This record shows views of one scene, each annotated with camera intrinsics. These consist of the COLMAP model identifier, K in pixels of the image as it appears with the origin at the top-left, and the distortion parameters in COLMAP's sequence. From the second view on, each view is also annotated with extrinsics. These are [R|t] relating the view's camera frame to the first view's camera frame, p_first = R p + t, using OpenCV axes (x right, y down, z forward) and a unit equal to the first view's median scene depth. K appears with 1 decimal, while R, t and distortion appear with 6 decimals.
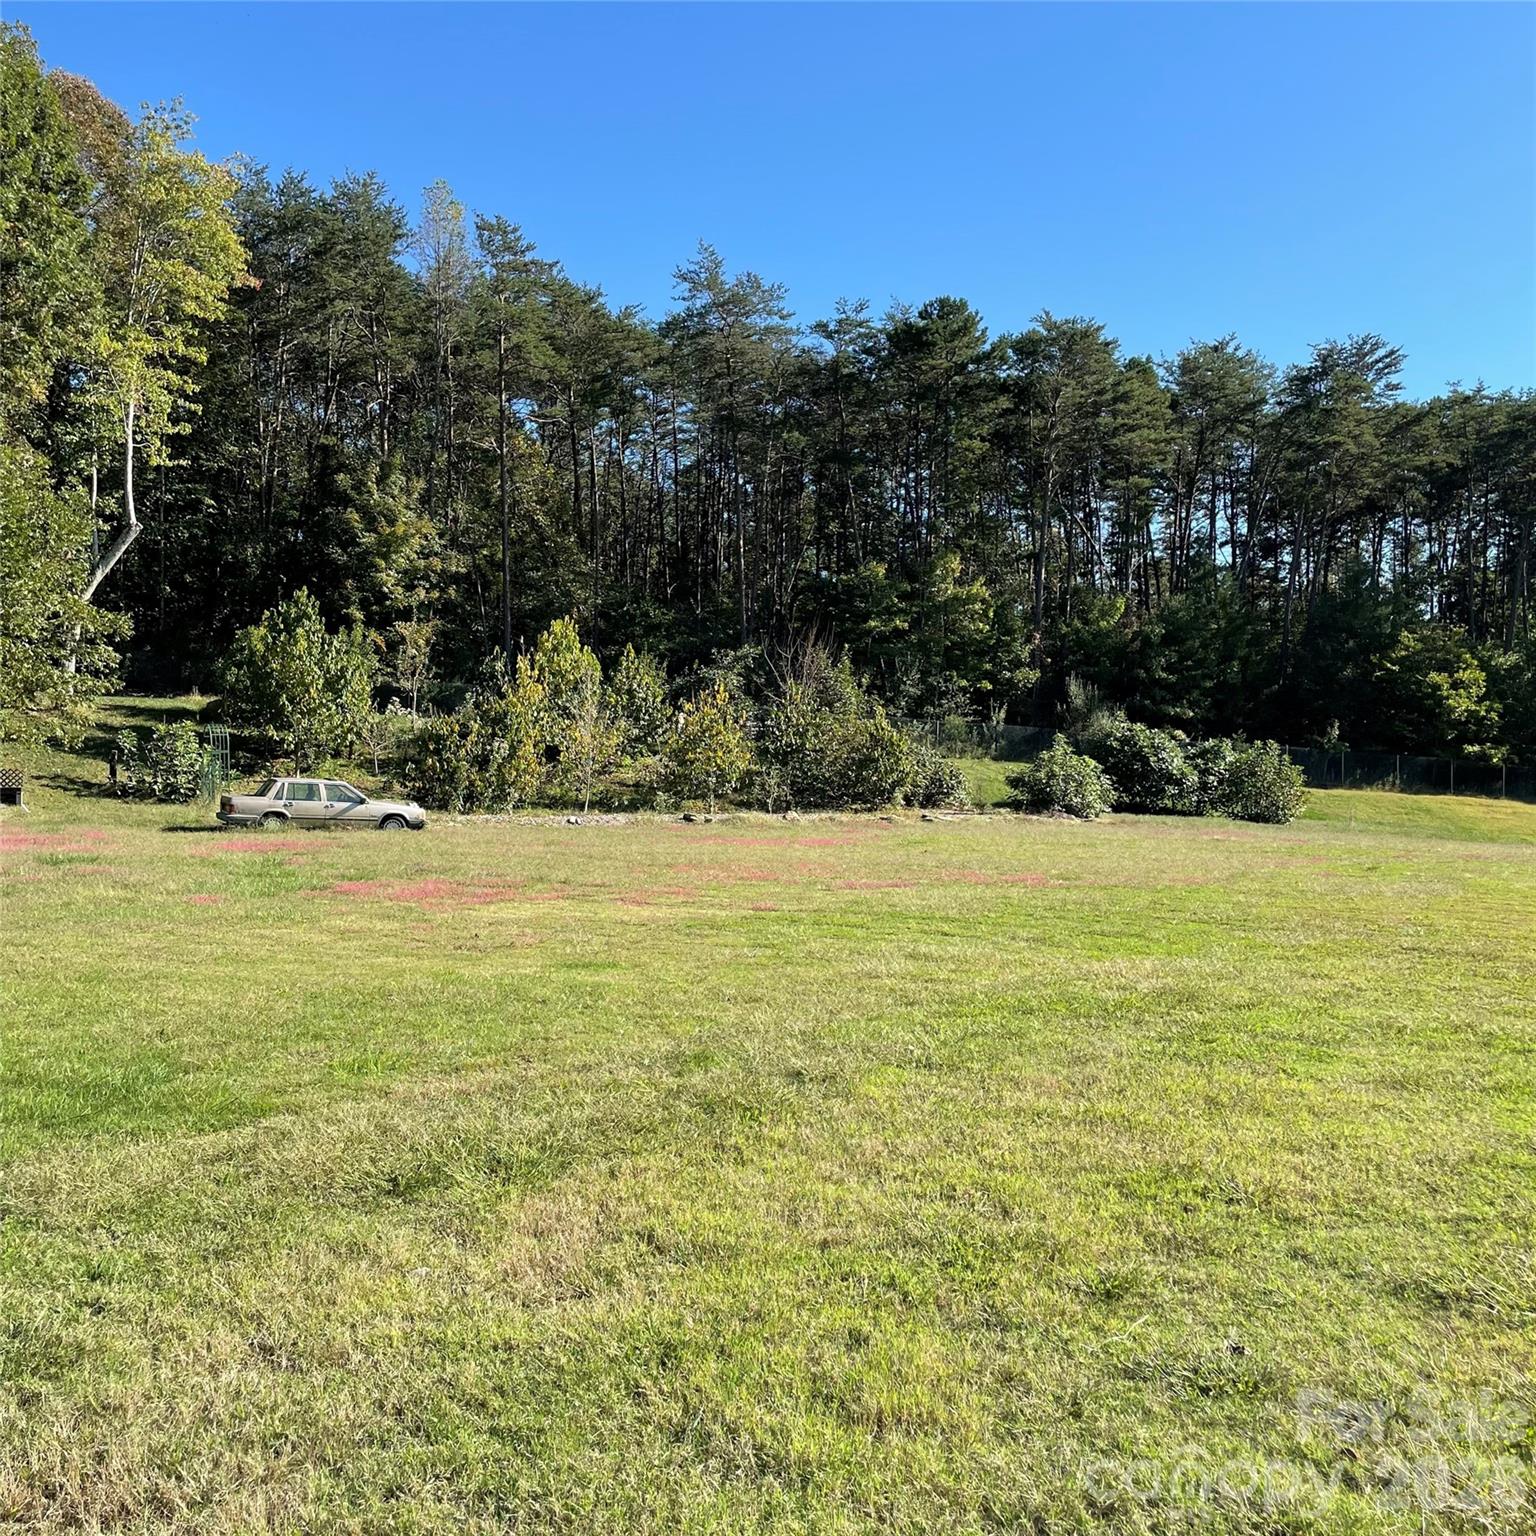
lens RADIAL K [[1553.7, 0, 757.3], [0, 1553.7, 782.3], [0, 0, 1]] dist [0.058689, 0.000000]
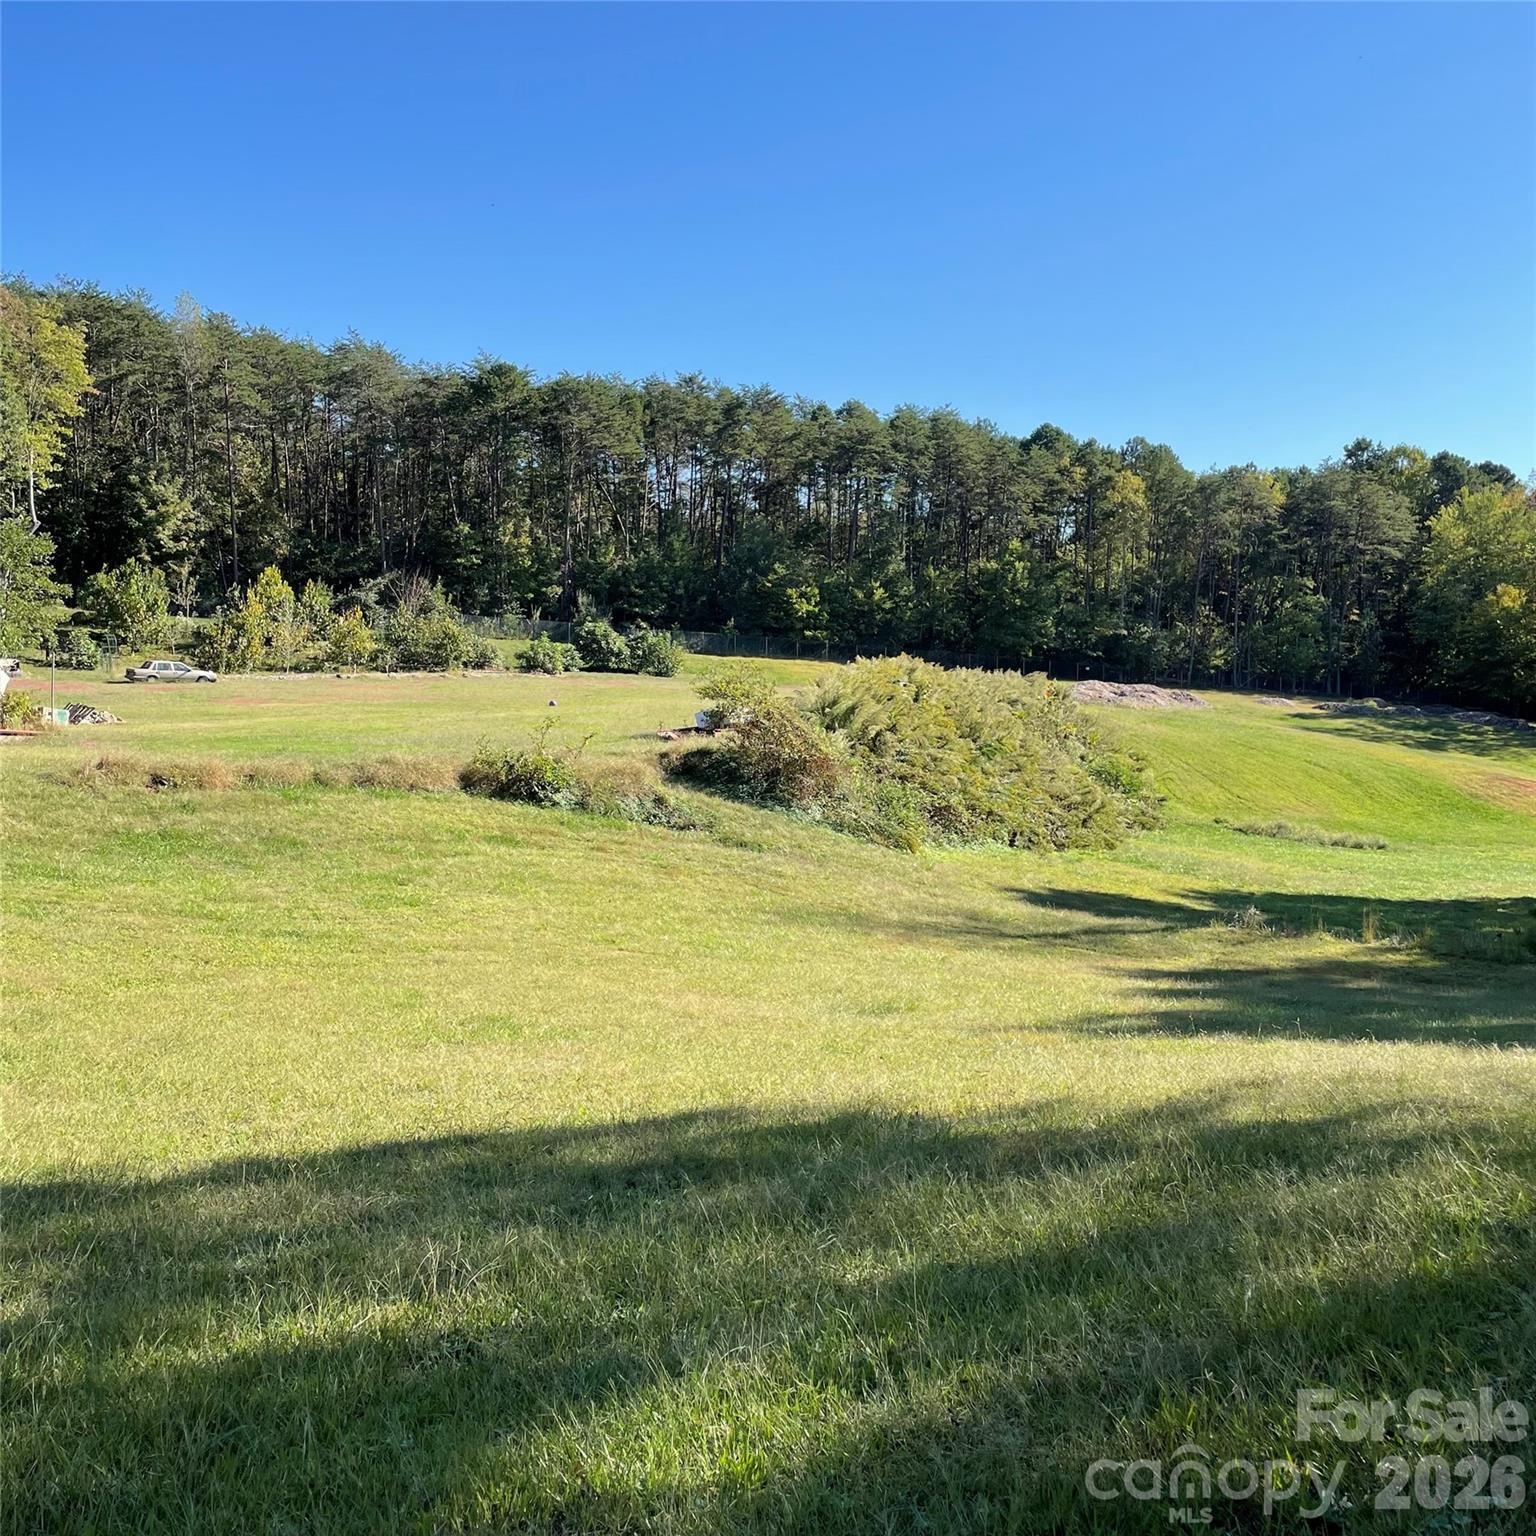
lens RADIAL K [[1553.7, 0, 765.2], [0, 1553.7, 761.7], [0, 0, 1]] dist [0.058689, 0.000000]
pose [[0.982774, -0.014244, 0.184264, 0.094535], [-0.001496, 0.996380, 0.085001, -0.030079], [-0.184807, -0.083813, 0.979194, -0.849206]]
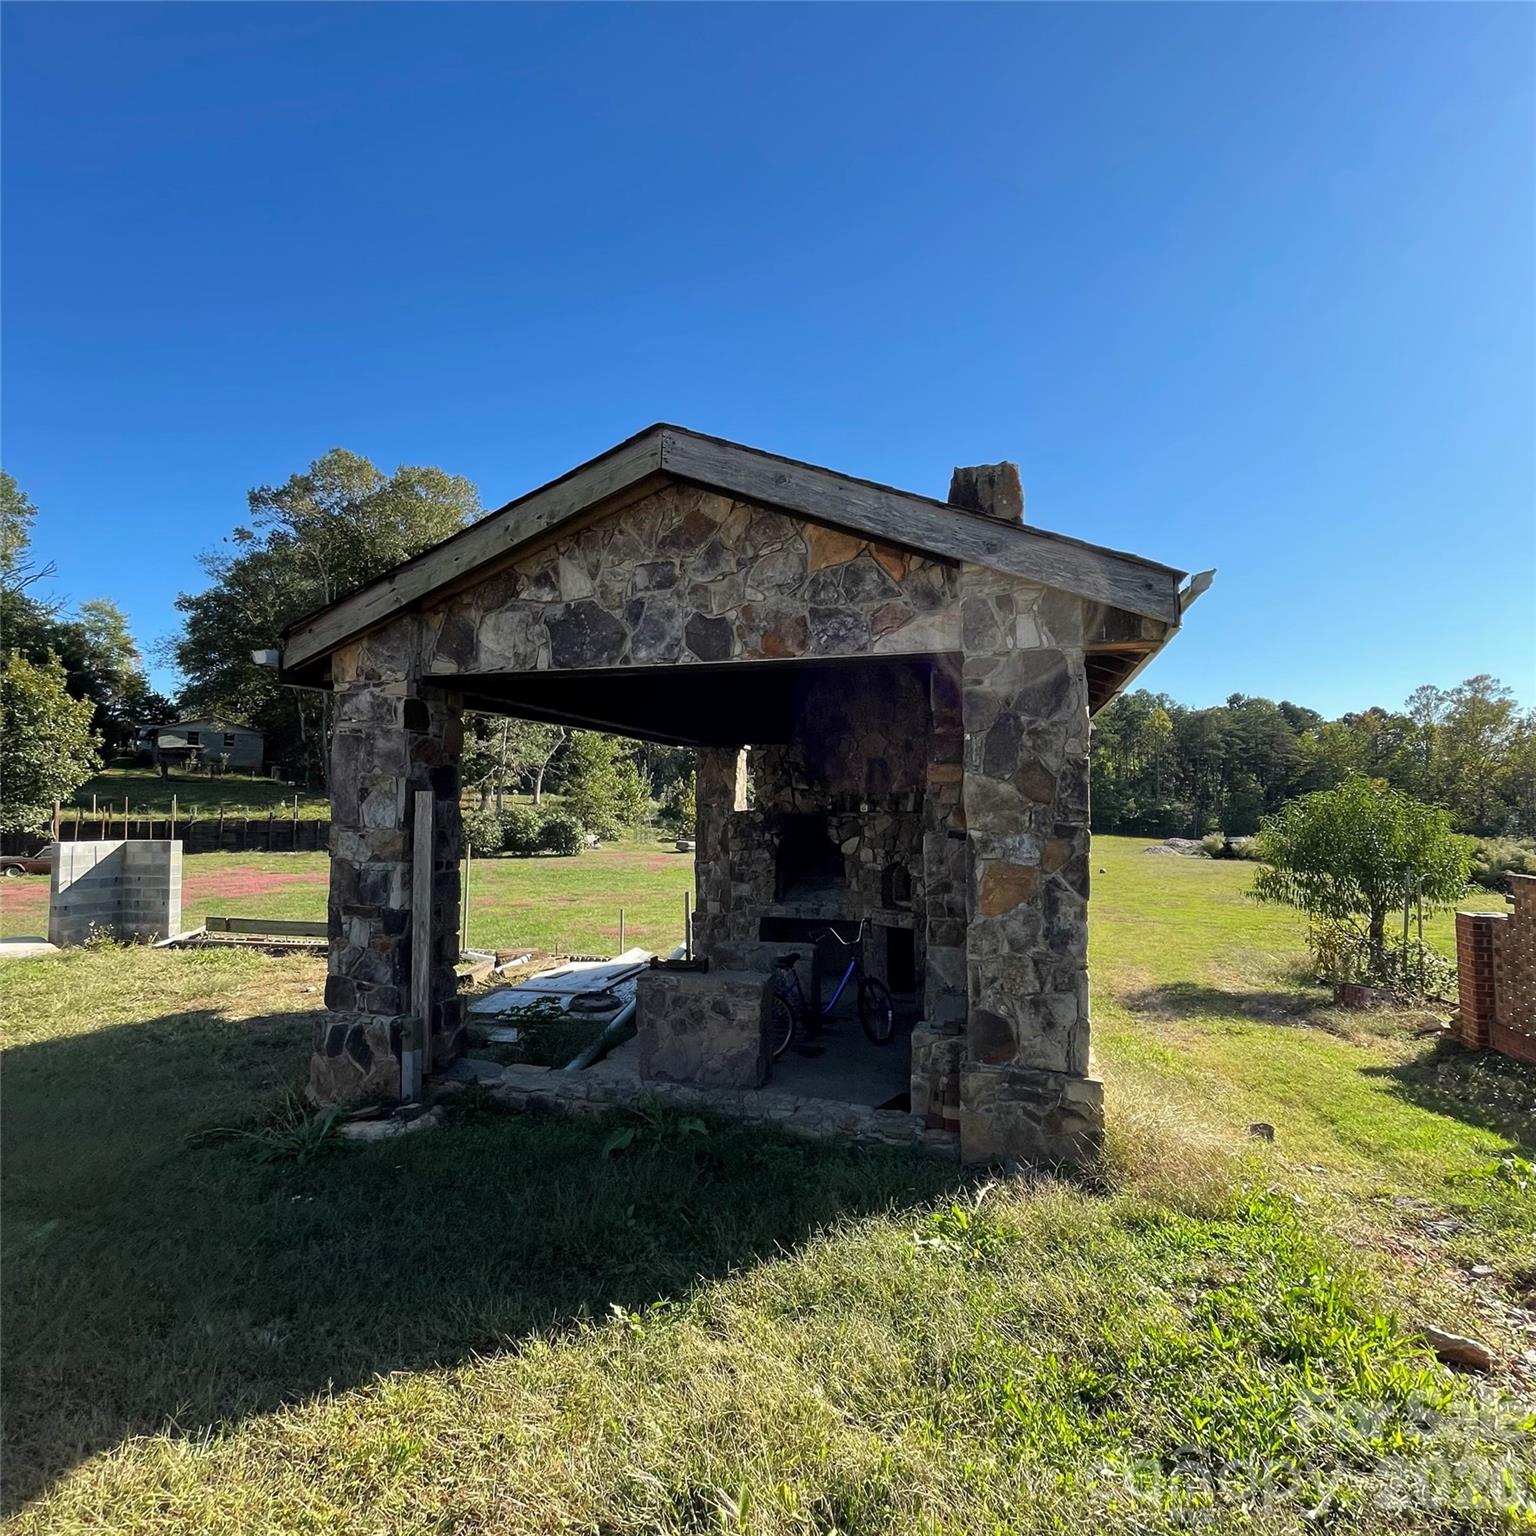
lens RADIAL K [[828.9, 0, 775.3], [0, 828.9, 765.2], [0, 0, 1]] dist [-0.007908, 0.004323]
pose [[0.970735, 0.008174, 0.240014, -0.309155], [0.002578, 0.999008, -0.044448, -0.038541], [-0.240140, 0.043766, 0.969751, -0.364749]]
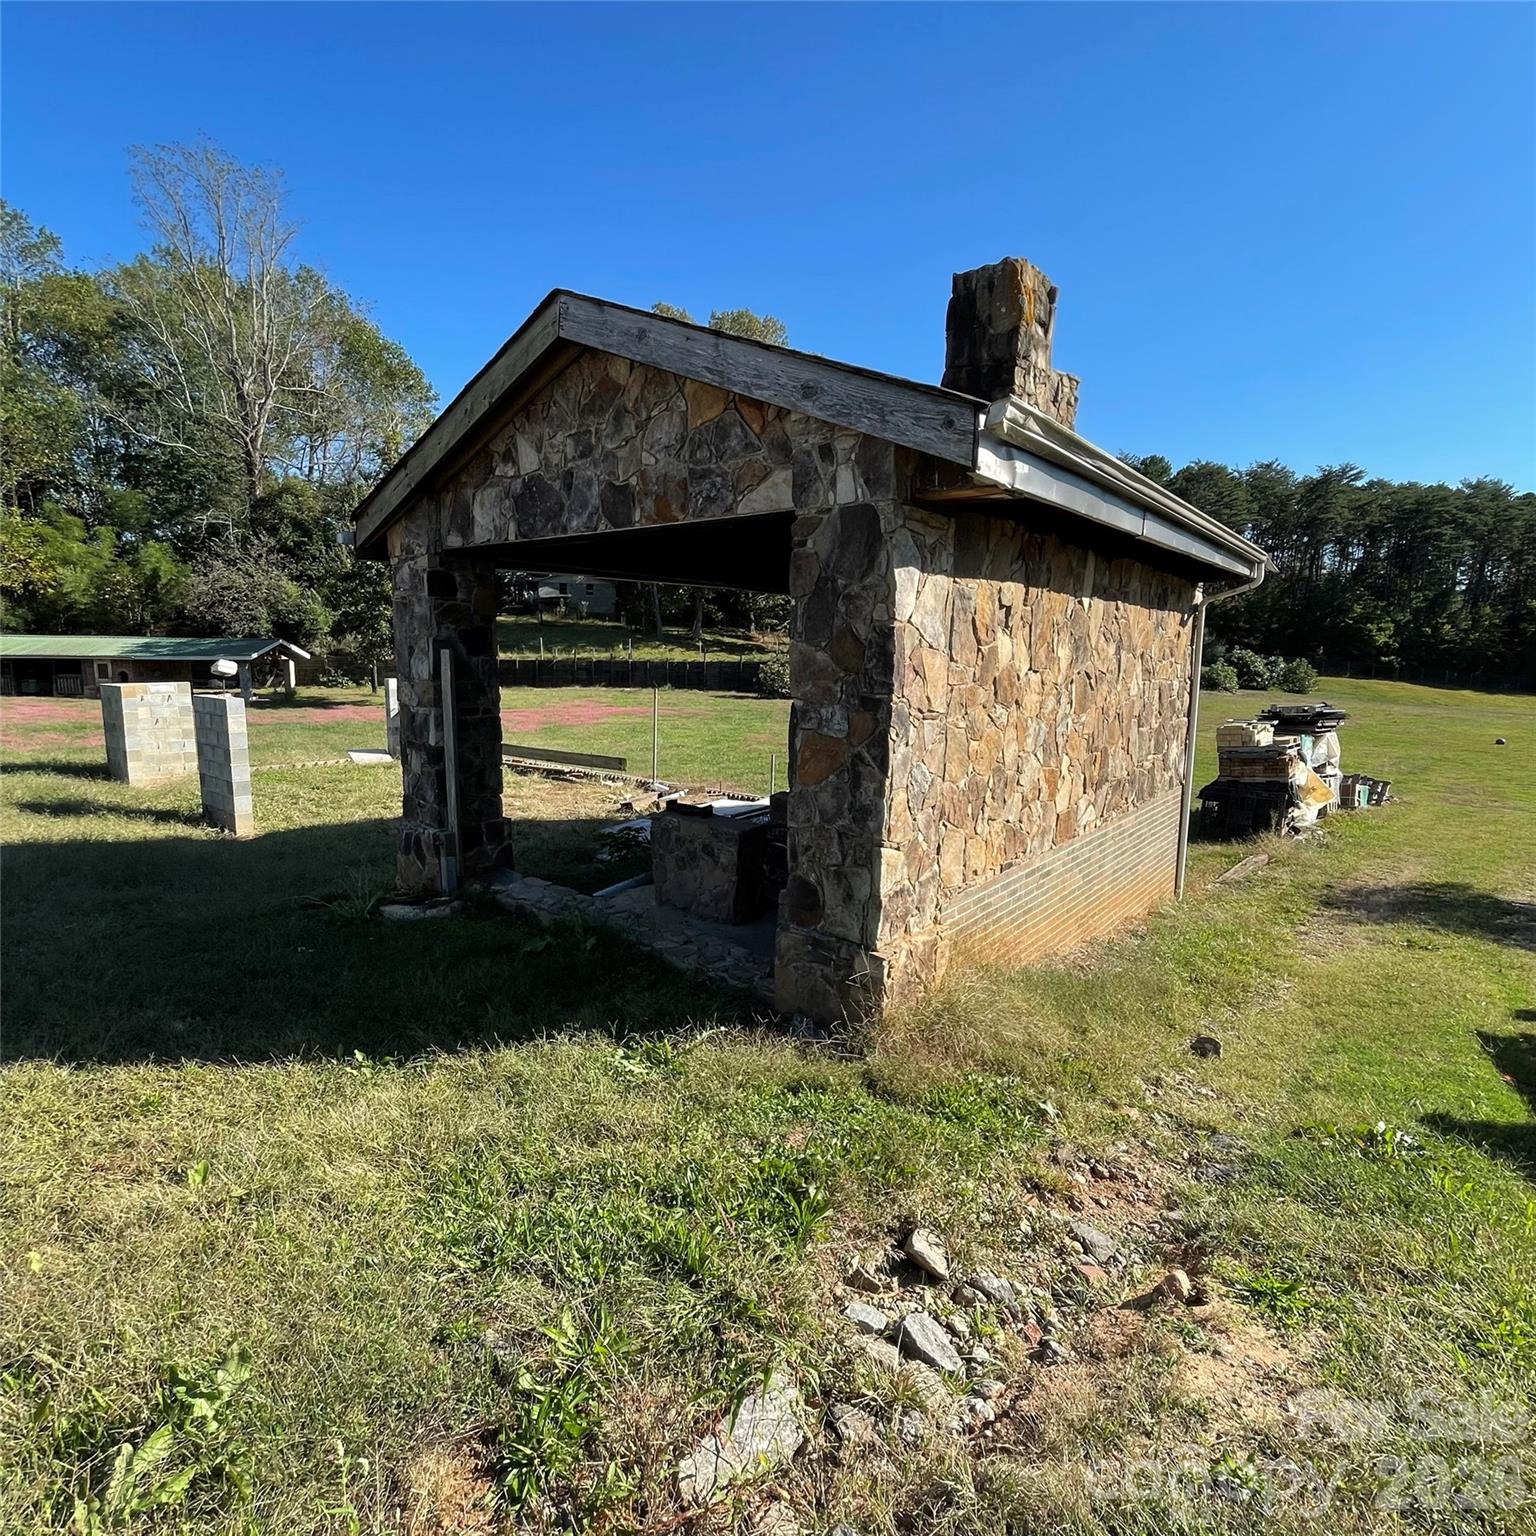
lens RADIAL K [[828.9, 0, 777.1], [0, 828.9, 767.1], [0, 0, 1]] dist [-0.007908, 0.004323]
pose [[0.988776, 0.028546, -0.146651, -0.269727], [-0.006938, 0.989292, 0.145786, -0.040445], [0.149242, -0.143132, 0.978386, -0.368740]]
